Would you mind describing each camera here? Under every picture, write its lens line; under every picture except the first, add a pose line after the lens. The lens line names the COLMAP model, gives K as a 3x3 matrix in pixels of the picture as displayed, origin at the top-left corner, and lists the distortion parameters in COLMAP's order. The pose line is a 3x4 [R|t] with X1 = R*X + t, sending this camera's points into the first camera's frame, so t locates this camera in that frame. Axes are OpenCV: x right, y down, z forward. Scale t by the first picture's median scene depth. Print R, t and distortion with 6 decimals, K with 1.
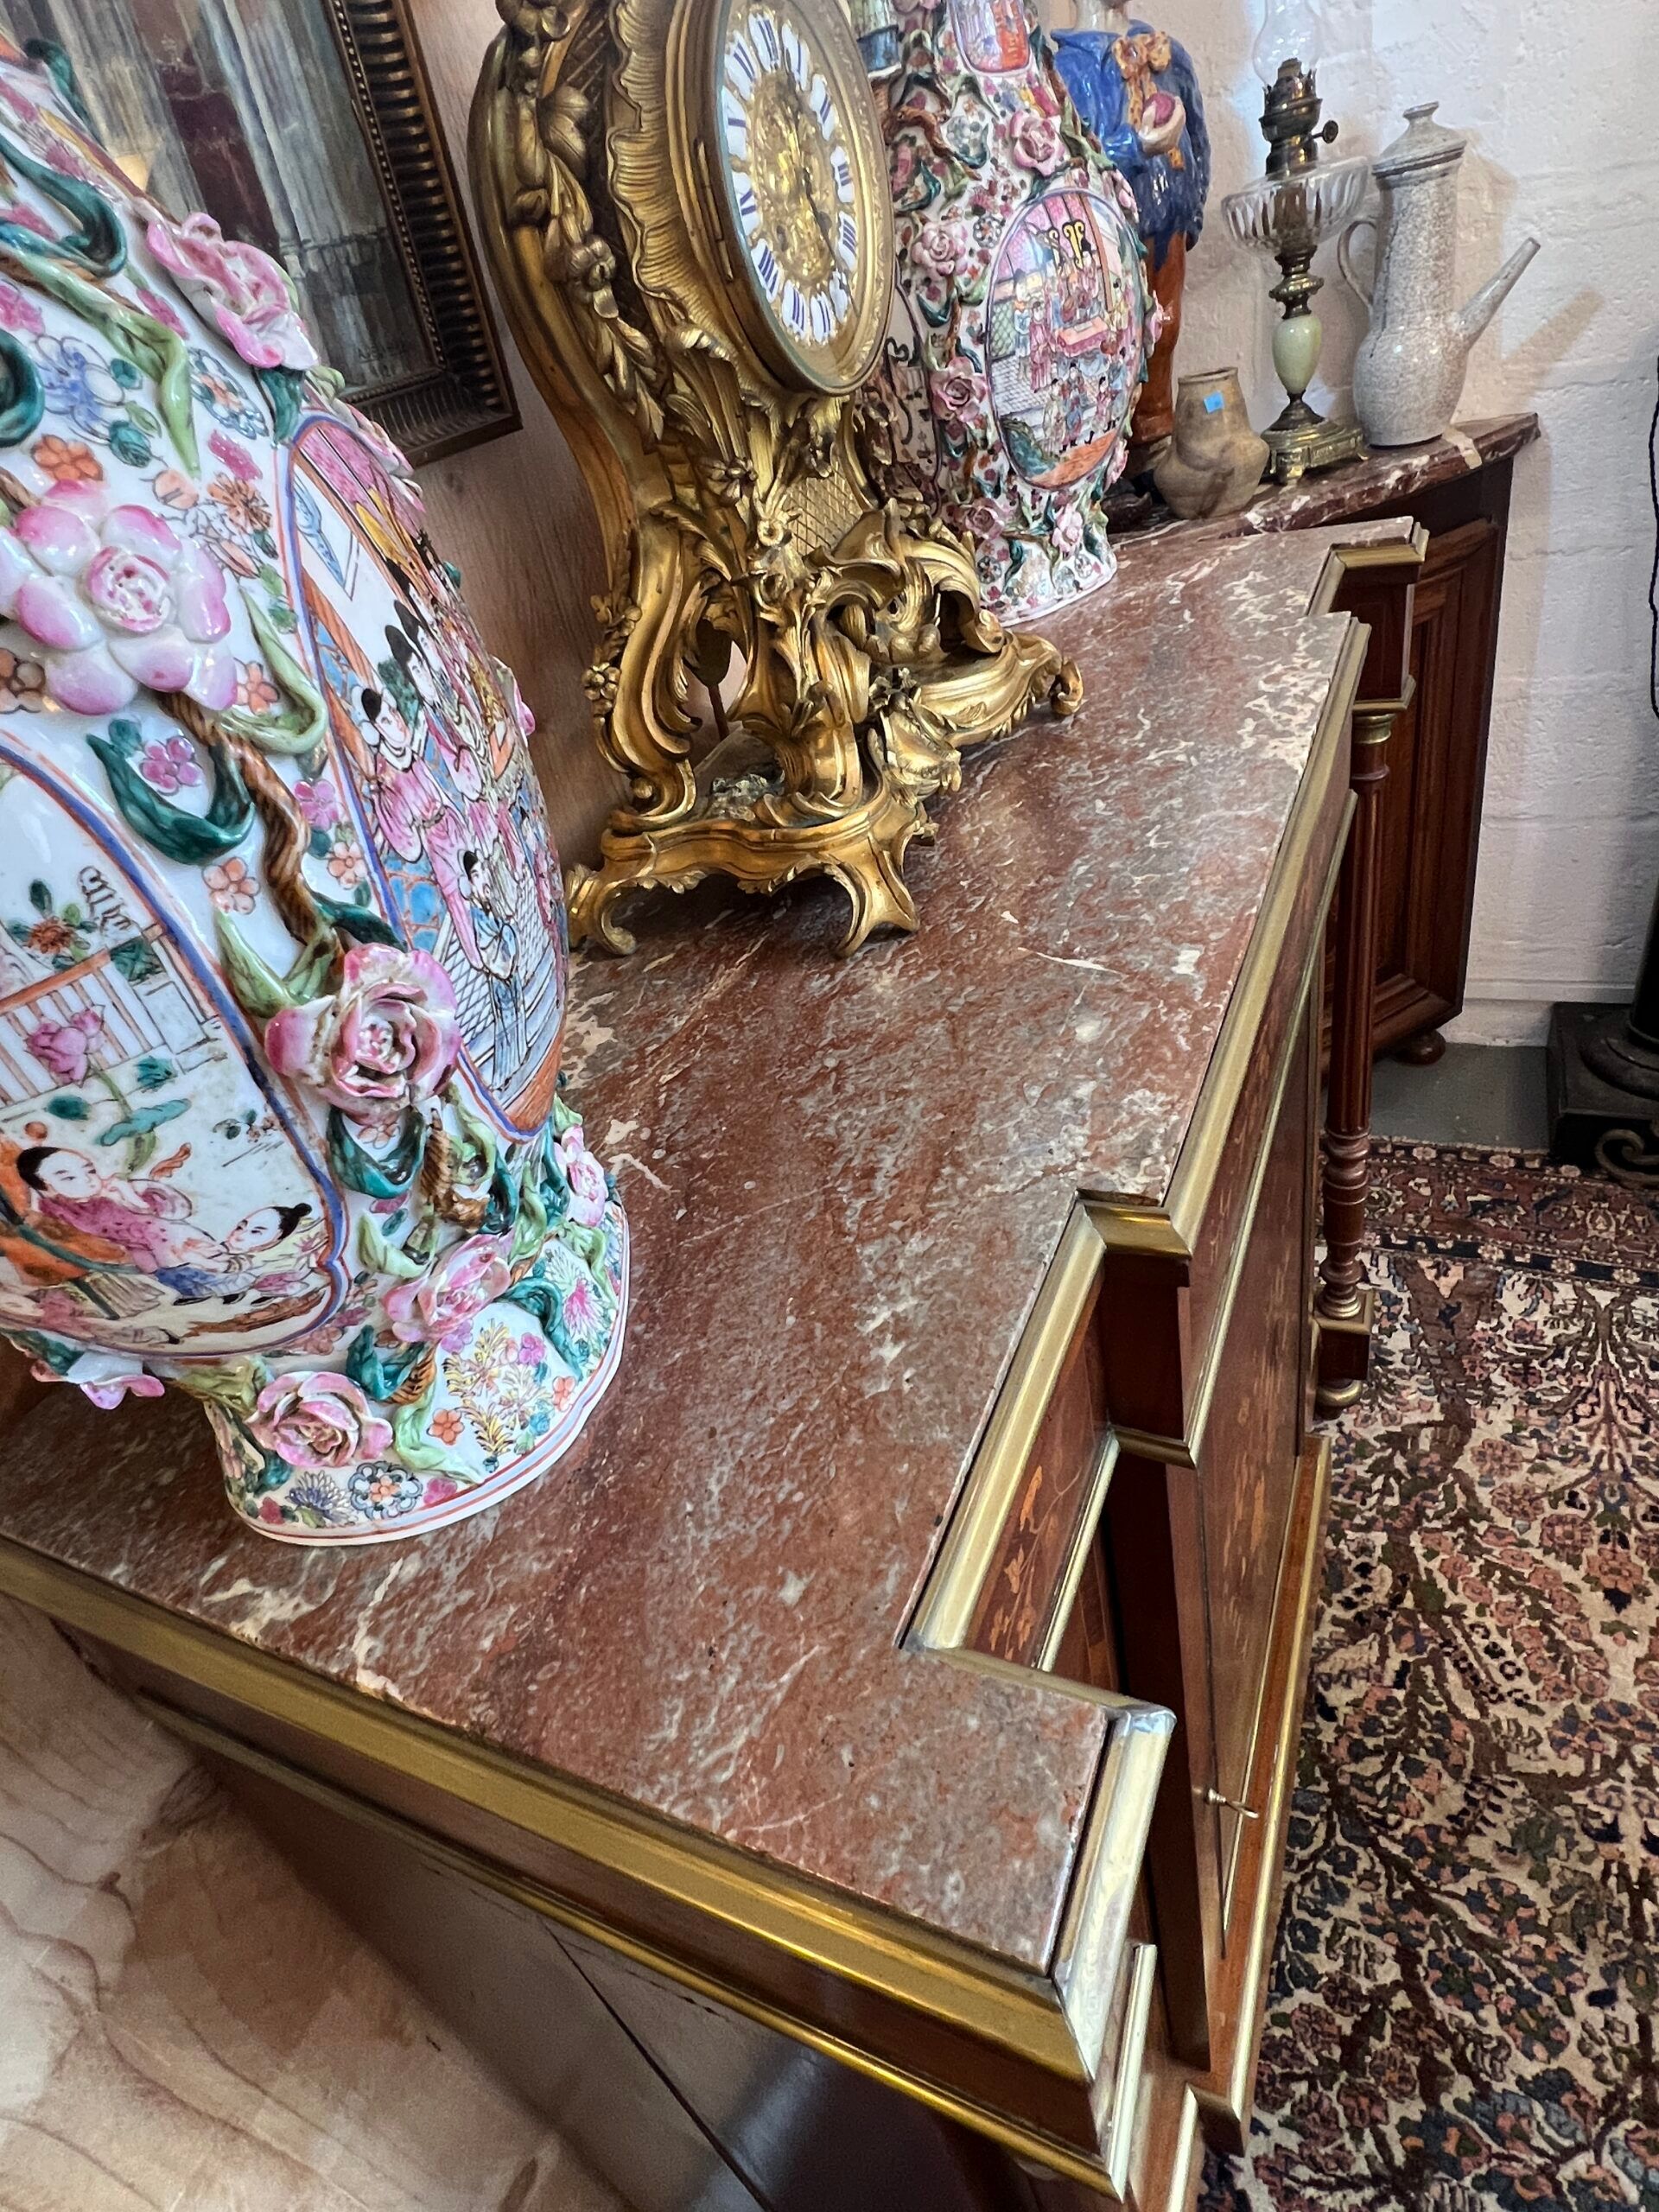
lens RADIAL K [[1231.3, 0, 802.7], [0, 1231.3, 1085.7], [0, 0, 1]] dist [-0.004702, 0.003630]
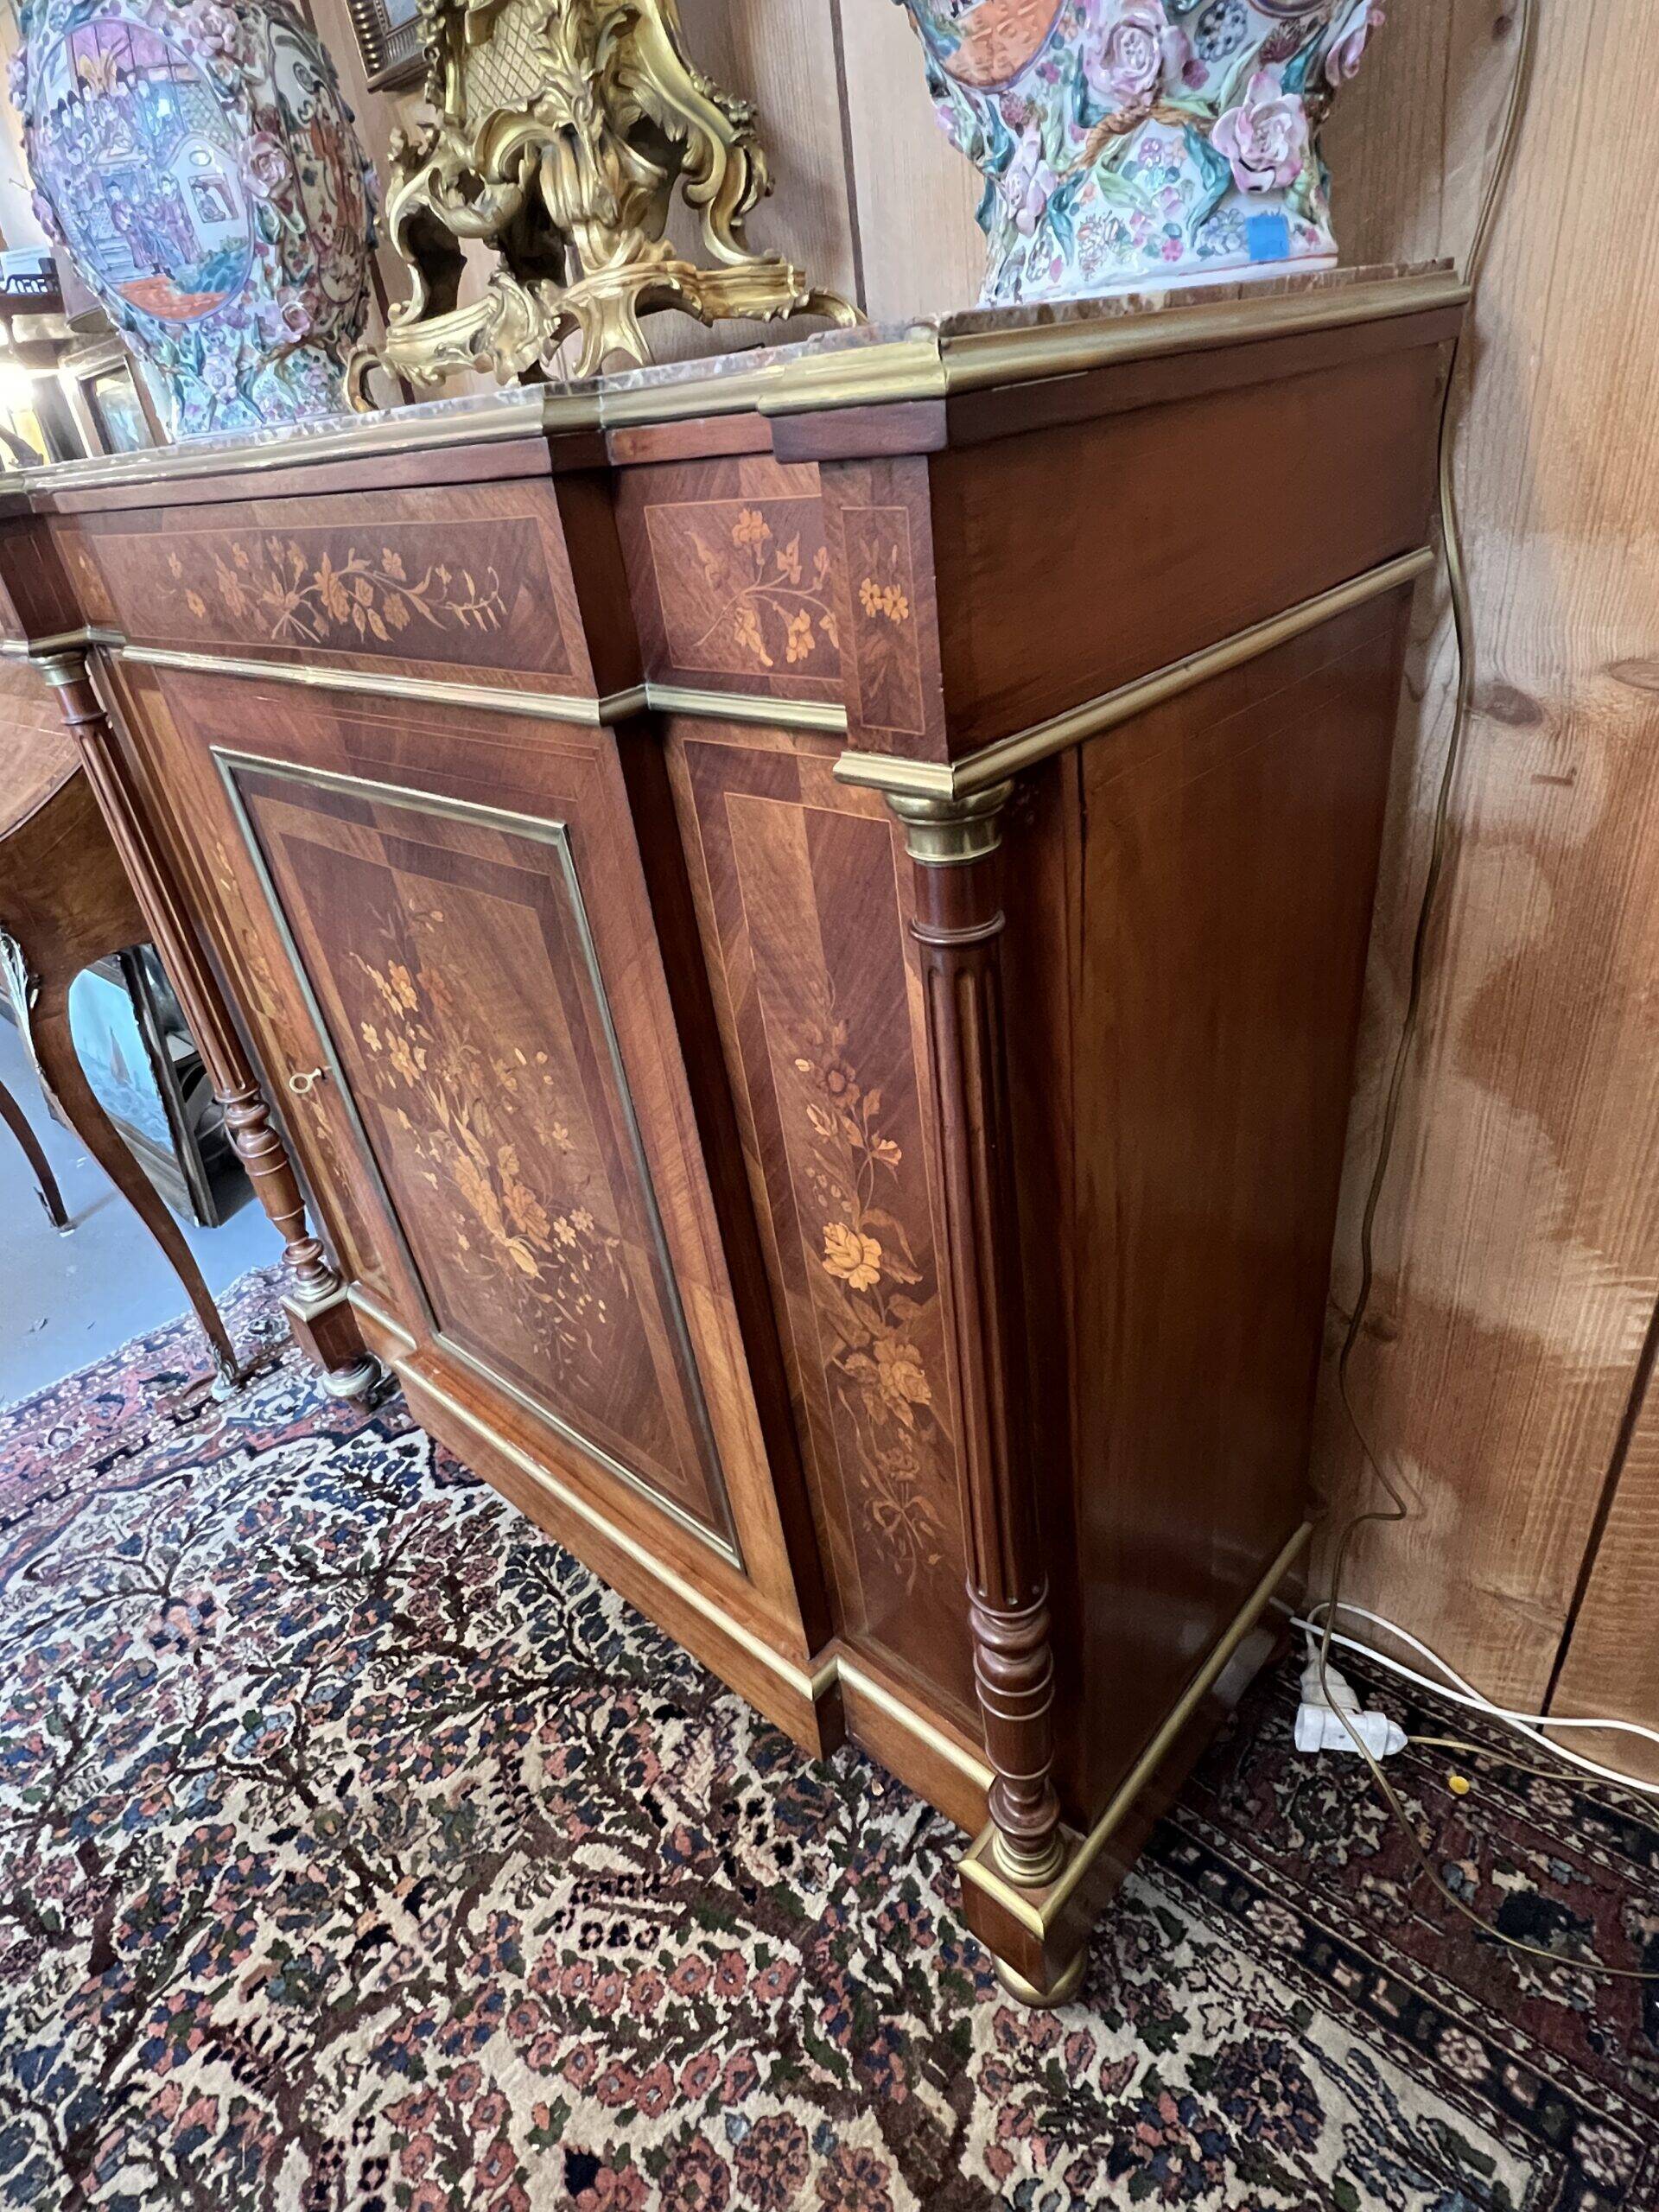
lens RADIAL K [[1231.3, 0, 811.2], [0, 1231.3, 1089.8], [0, 0, 1]] dist [-0.004702, 0.003630]
pose [[-0.280764, 0.684532, -0.672746, 0.705219], [-0.380721, 0.564001, 0.732772, -0.456667], [0.881035, 0.461864, 0.102265, 0.809611]]
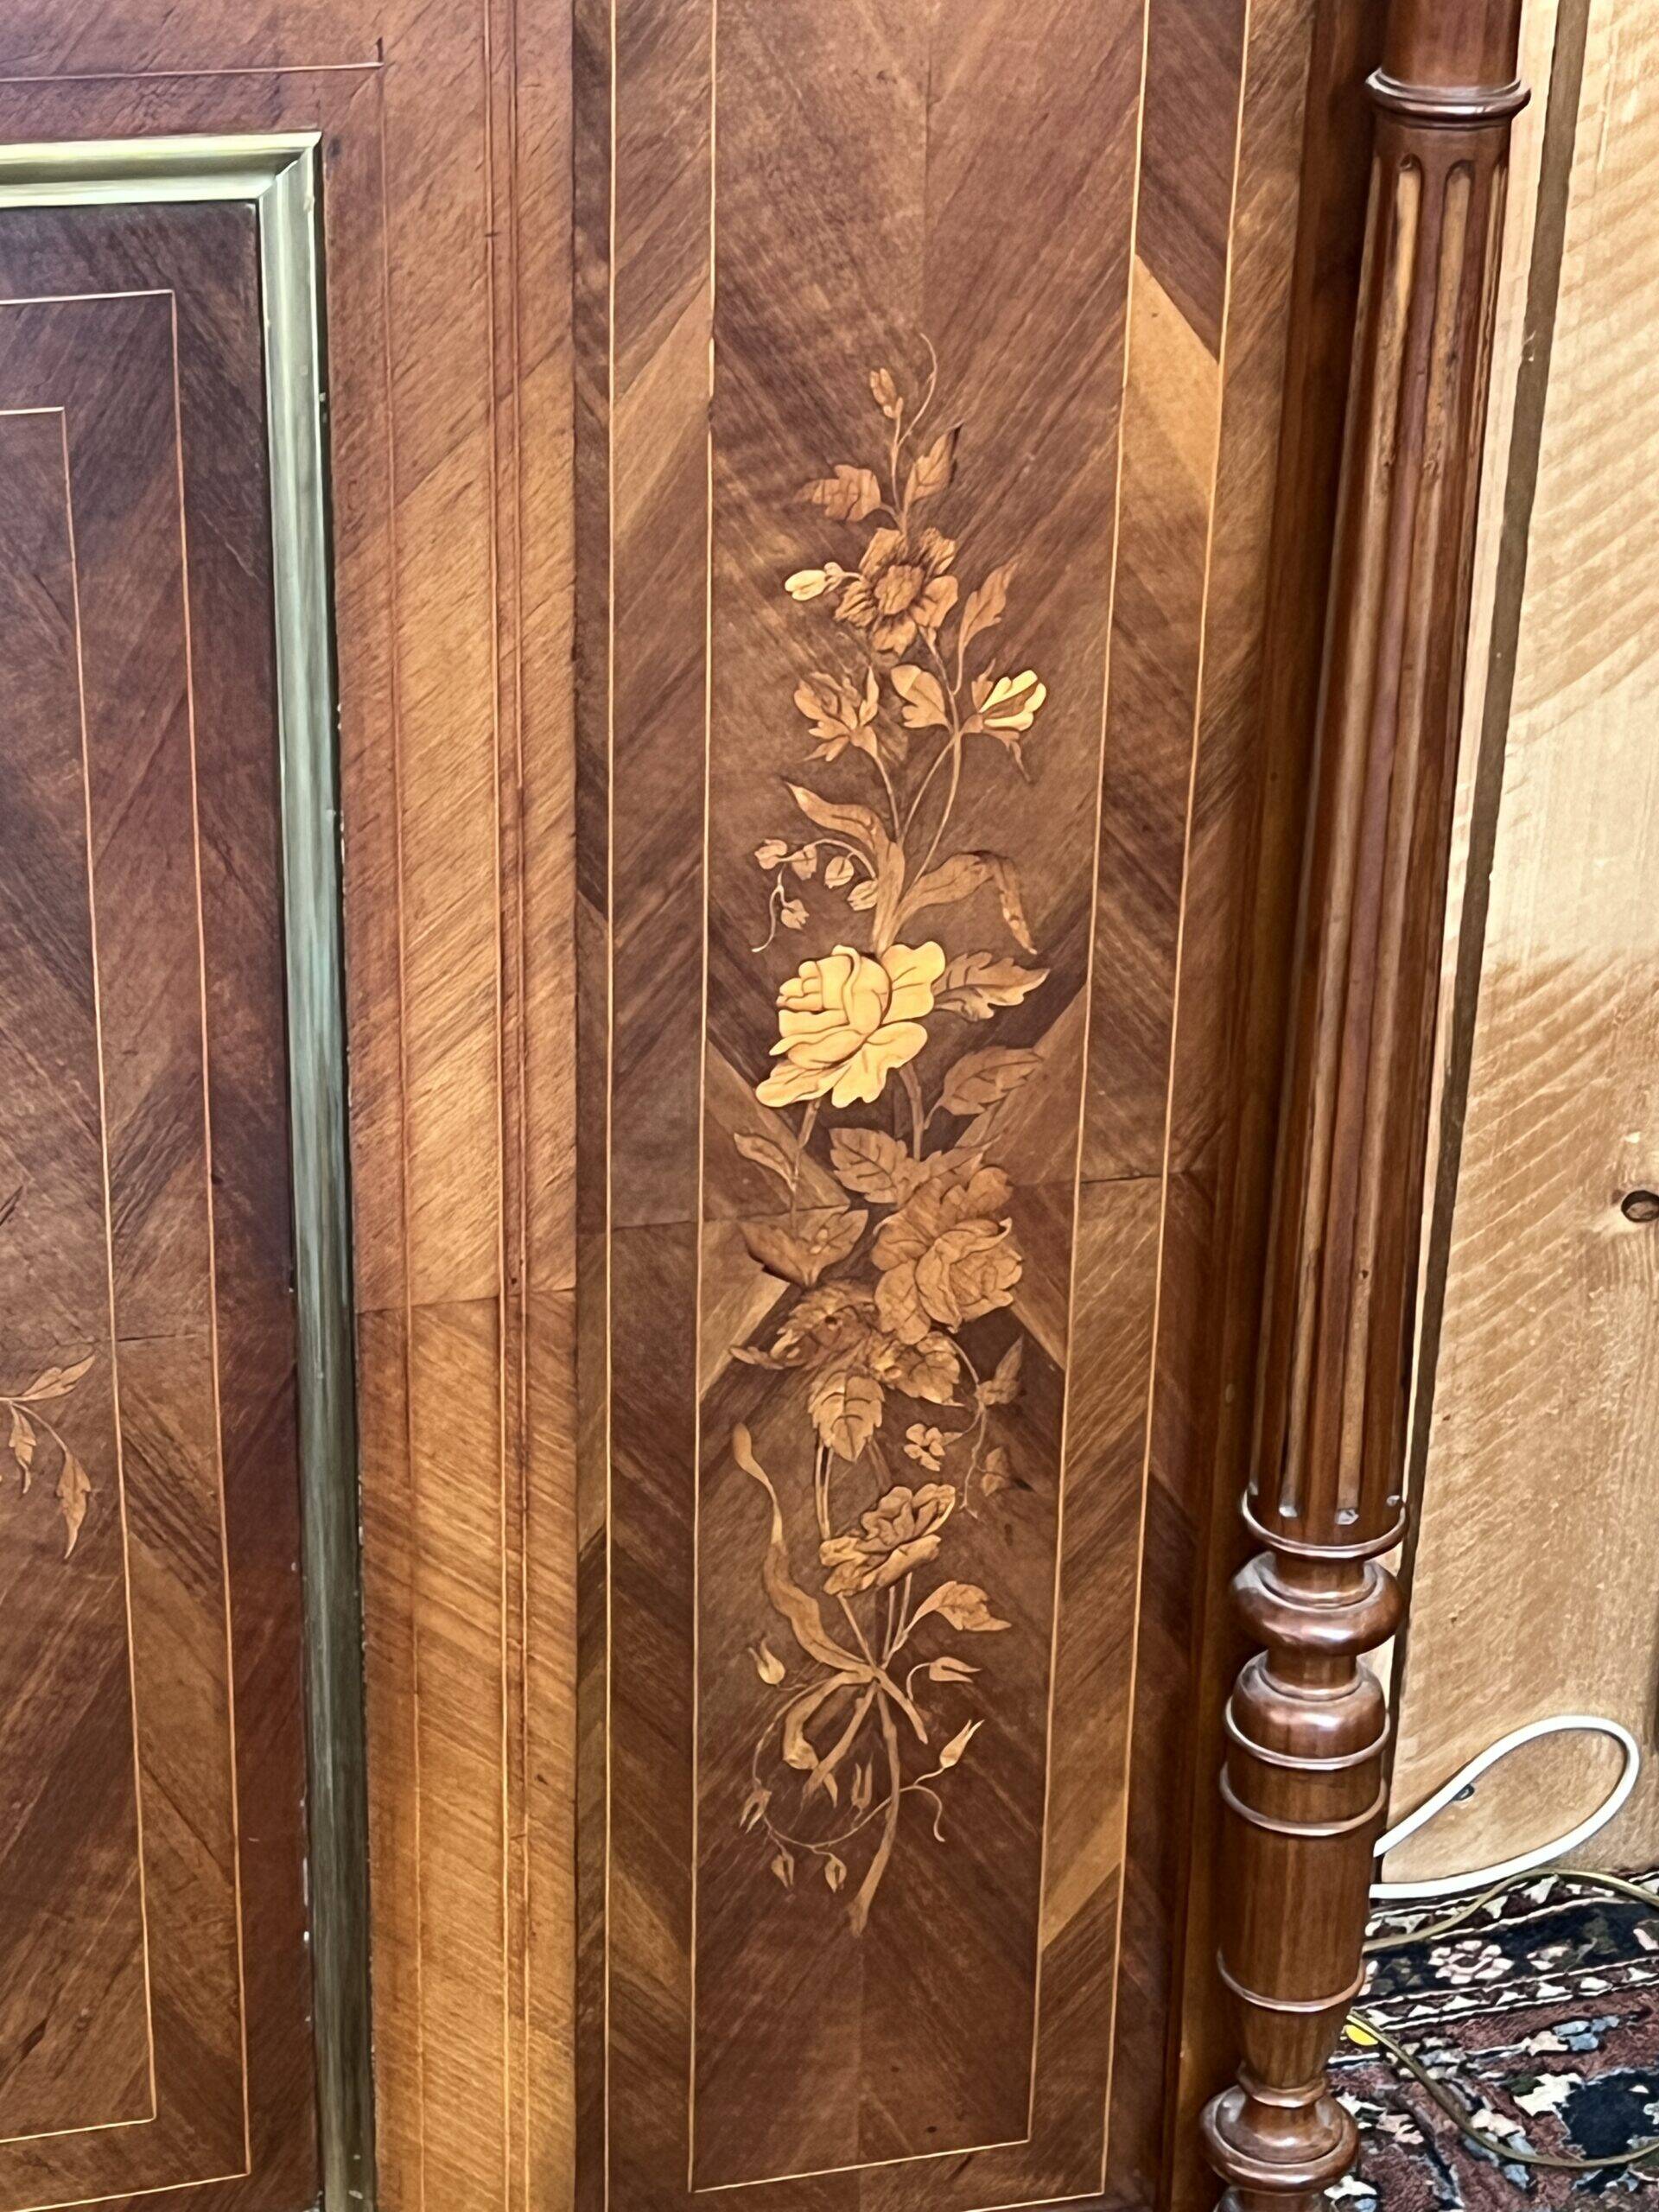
lens RADIAL K [[4811.5, 0, 820.9], [0, 4811.5, 1189.6], [0, 0, 1]] dist [0.168912, 0.000000]
pose [[0.620827, 0.548015, -0.560583, 0.955563], [-0.568124, 0.807246, 0.159969, -0.132288], [0.540194, 0.219168, 0.812500, 0.094995]]
